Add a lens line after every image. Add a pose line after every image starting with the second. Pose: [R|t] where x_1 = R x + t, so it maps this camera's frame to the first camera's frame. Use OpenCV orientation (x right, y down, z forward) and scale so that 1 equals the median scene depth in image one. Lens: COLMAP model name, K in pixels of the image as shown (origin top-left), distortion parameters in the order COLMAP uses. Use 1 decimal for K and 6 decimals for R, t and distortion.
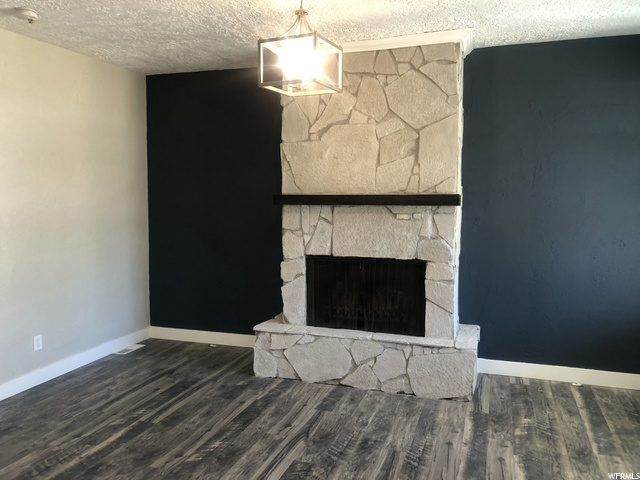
lens RADIAL K [[516.7, 0, 320.0], [0, 516.7, 240.0], [0, 0, 1]] dist [0.114956, -0.001540]
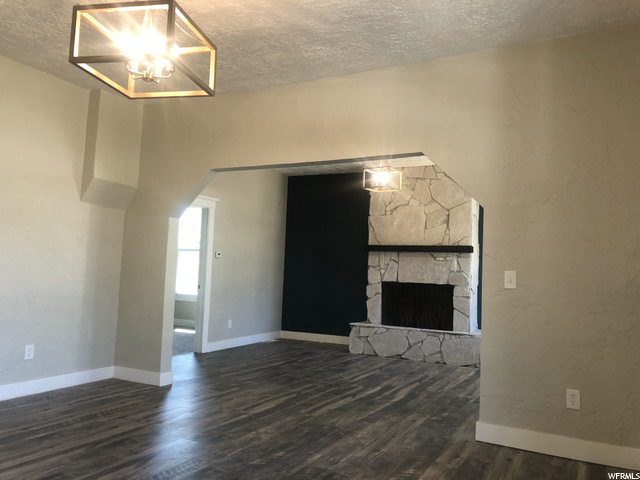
lens RADIAL K [[516.7, 0, 320.0], [0, 516.7, 240.0], [0, 0, 1]] dist [0.114956, -0.001540]
pose [[0.988968, 0.020776, -0.146665, 0.018999], [-0.042260, 0.988539, -0.144933, 0.156182], [0.141973, 0.149532, 0.978511, -0.732158]]
